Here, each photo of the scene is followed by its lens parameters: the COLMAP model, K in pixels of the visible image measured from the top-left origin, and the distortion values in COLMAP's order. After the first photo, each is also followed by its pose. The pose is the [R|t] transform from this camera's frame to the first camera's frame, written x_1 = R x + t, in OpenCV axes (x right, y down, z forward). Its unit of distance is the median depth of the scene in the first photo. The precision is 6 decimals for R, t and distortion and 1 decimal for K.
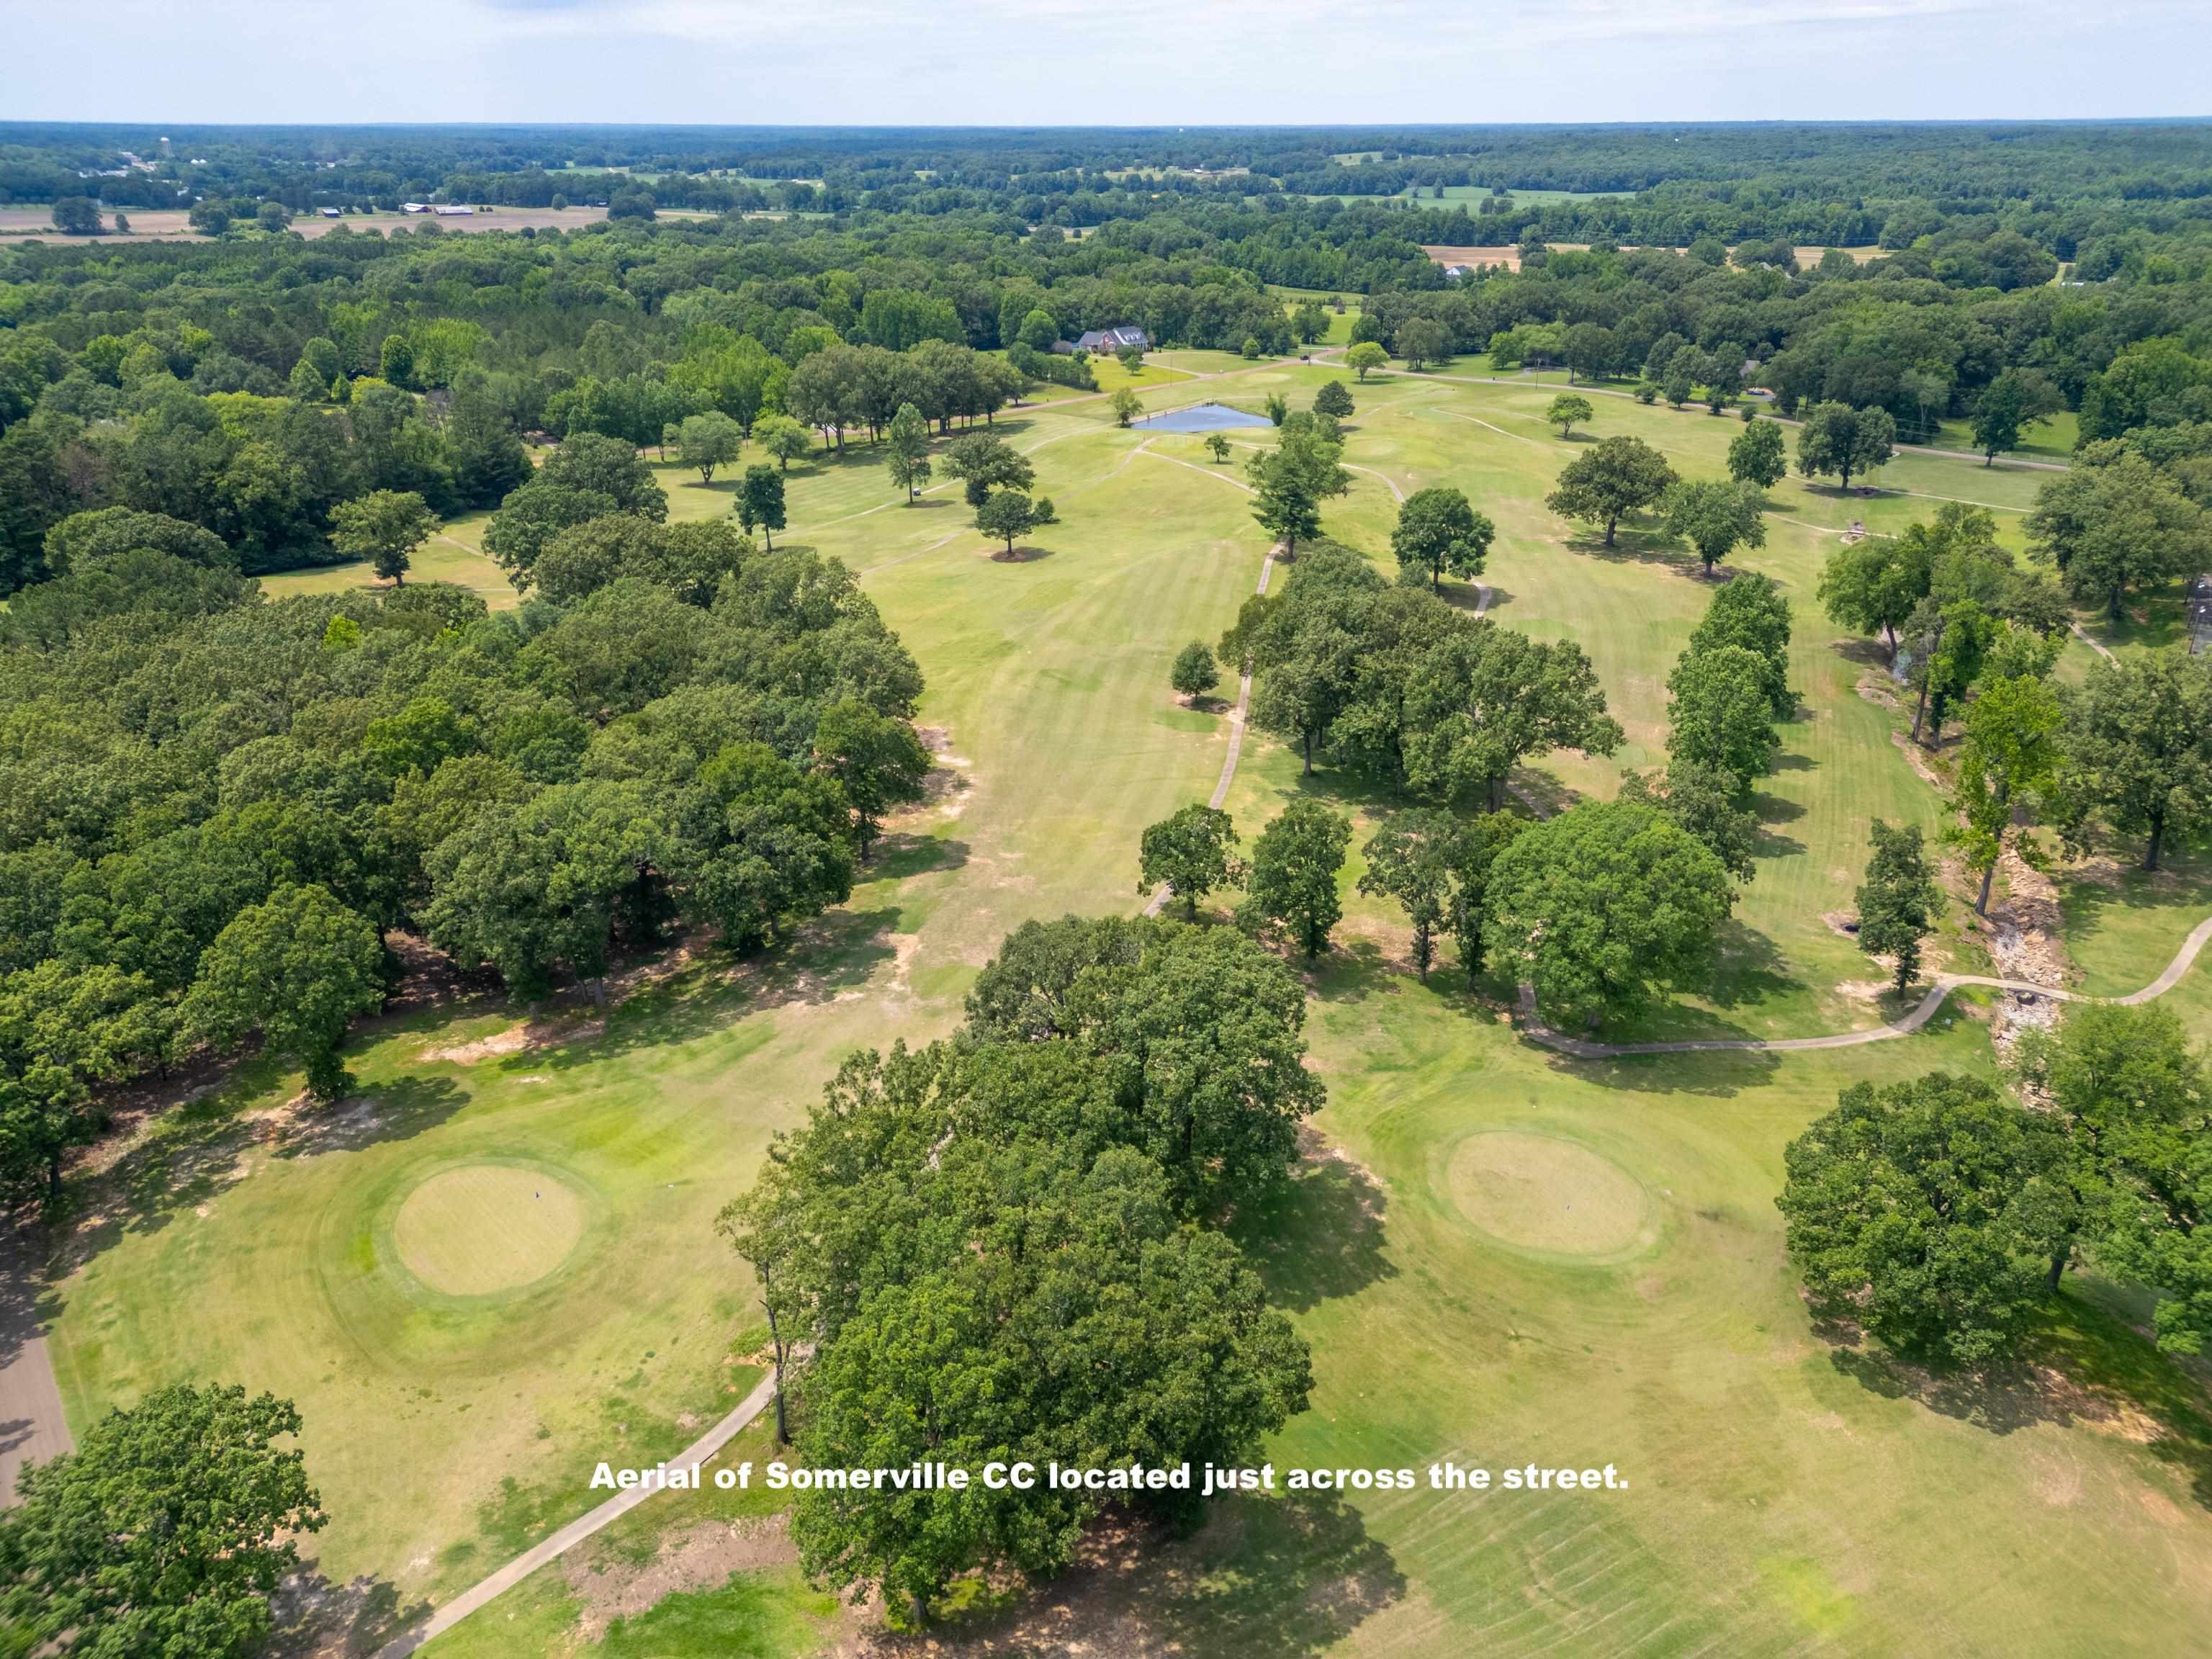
lens RADIAL K [[1541.9, 0, 1109.0], [0, 1541.9, 825.5], [0, 0, 1]] dist [0.076436, -0.073034]
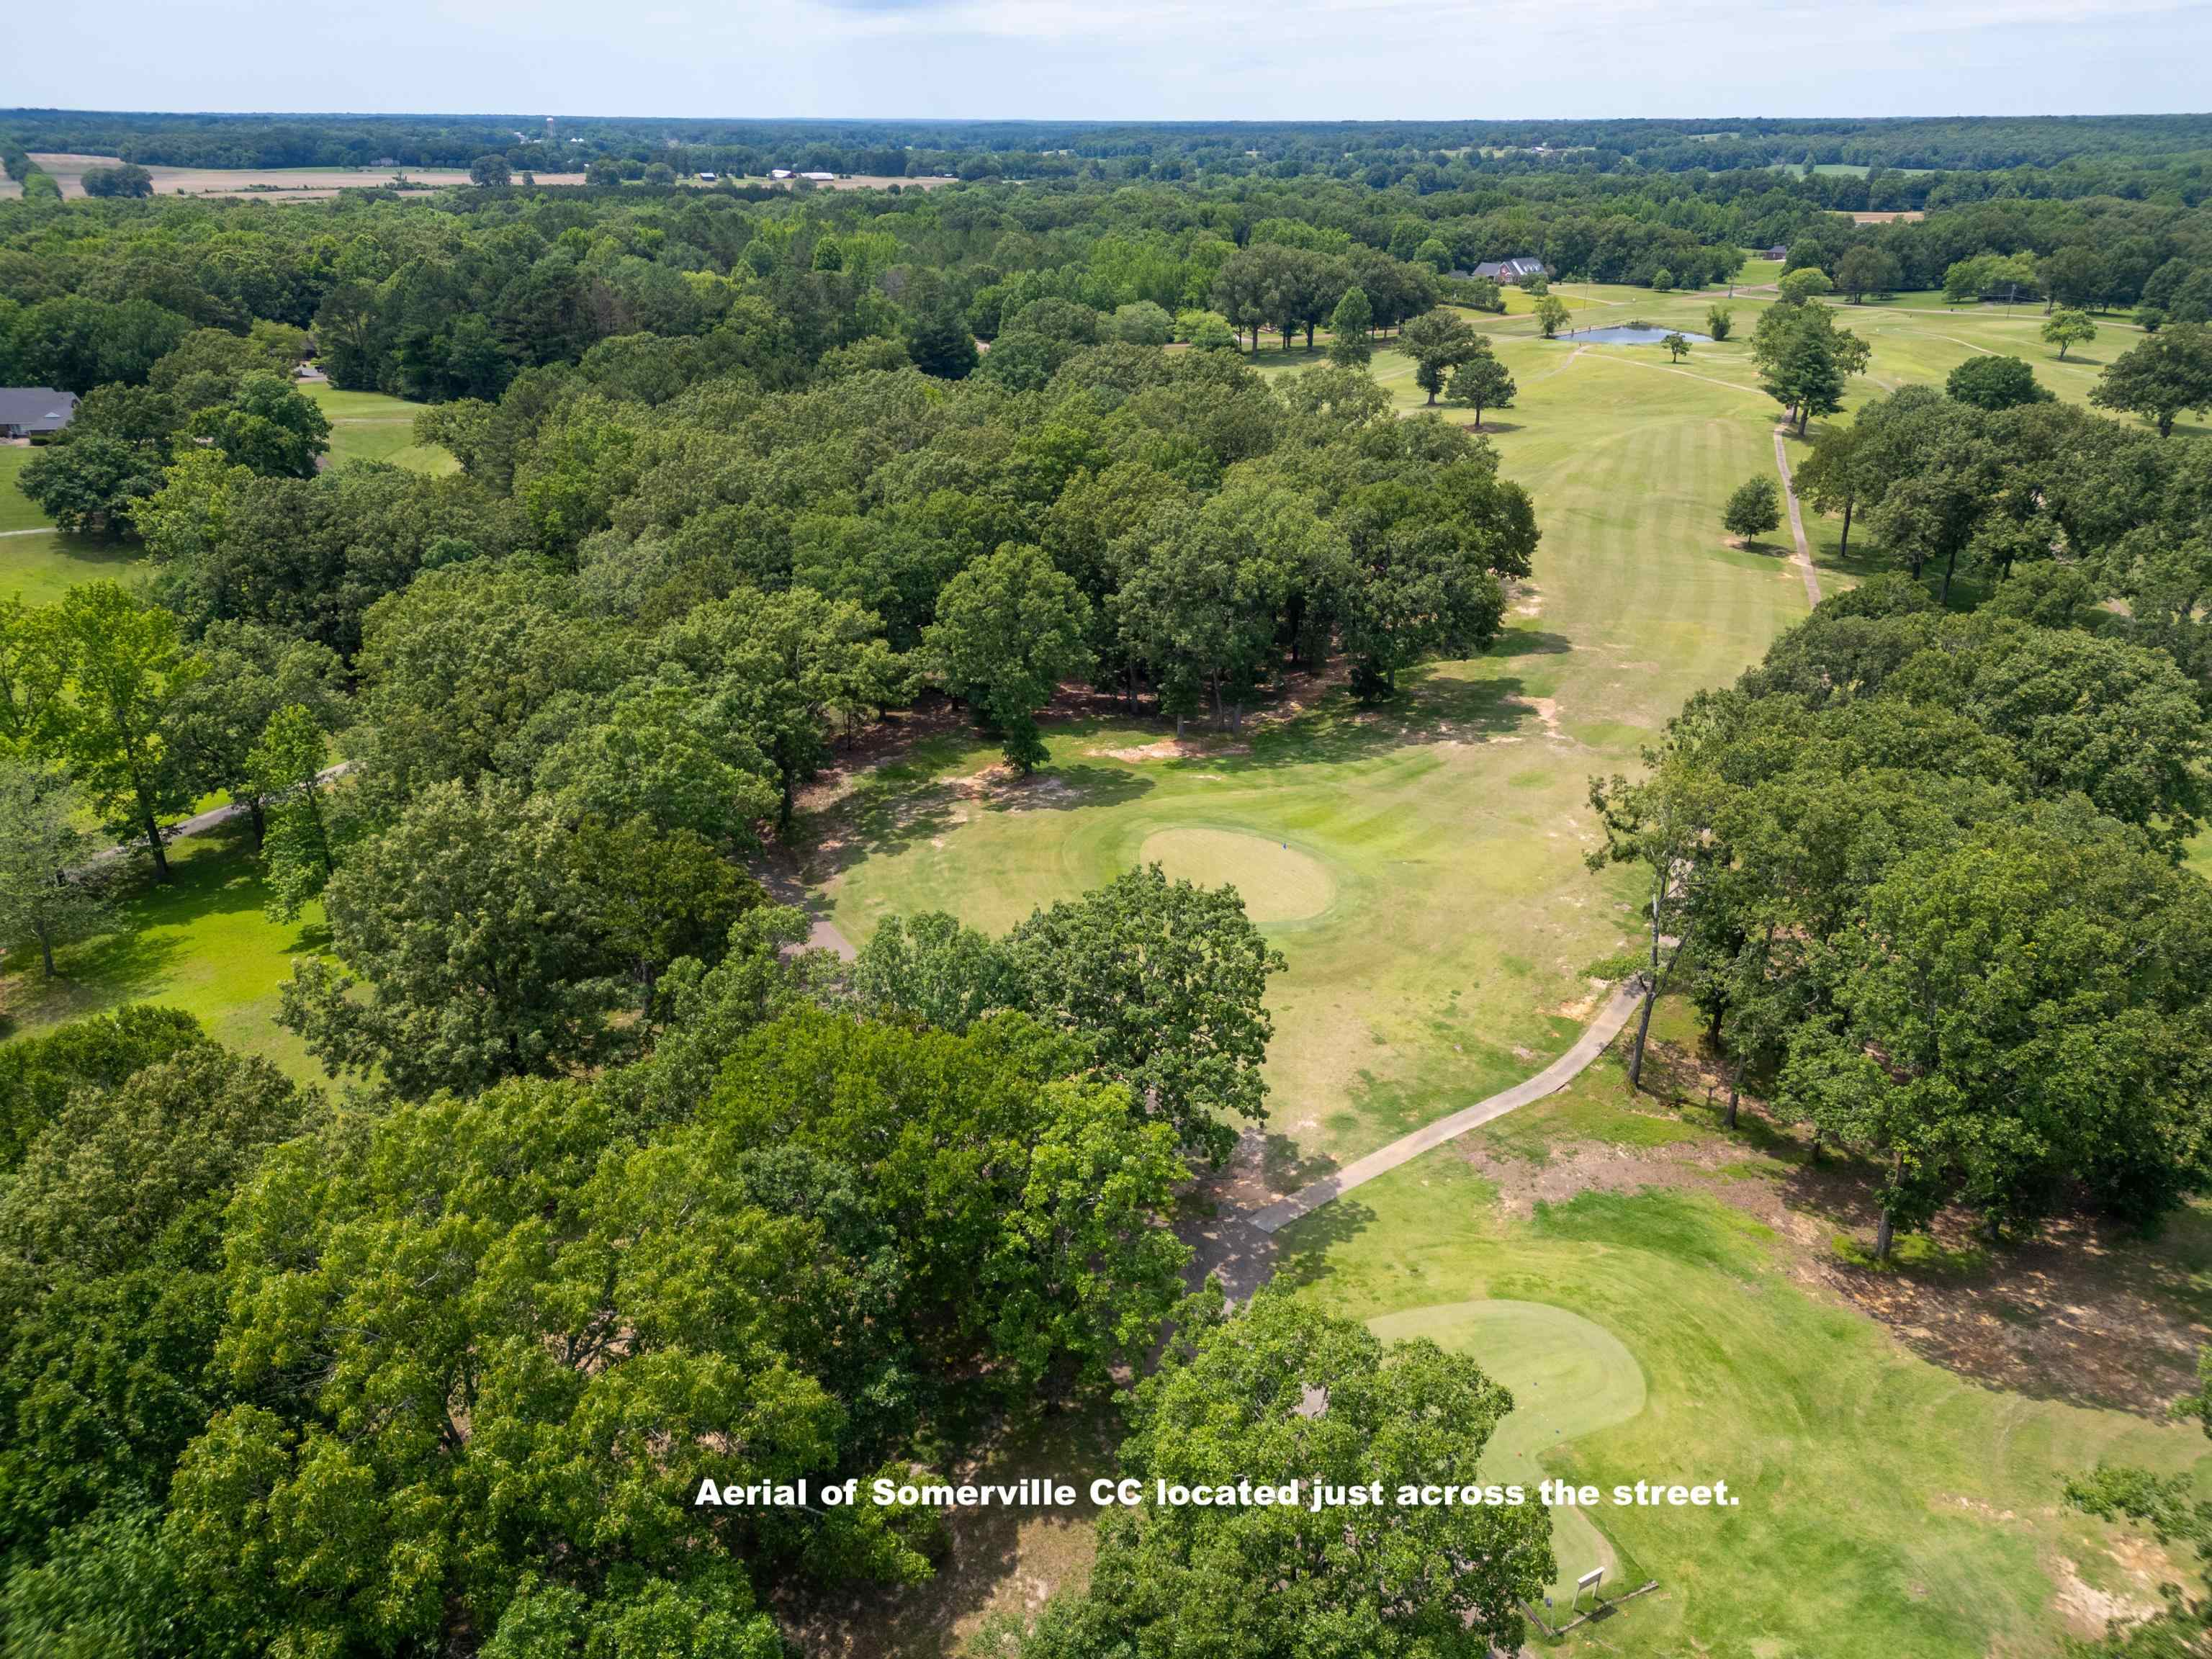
lens RADIAL K [[1535.5, 0, 1106.0], [0, 1535.5, 829.5], [0, 0, 1]] dist [0.090419, -0.076943]
pose [[0.983966, 0.079377, -0.159717, -0.179186], [-0.079089, 0.996834, 0.008169, 0.125059], [0.159860, 0.004593, 0.987129, 0.030322]]
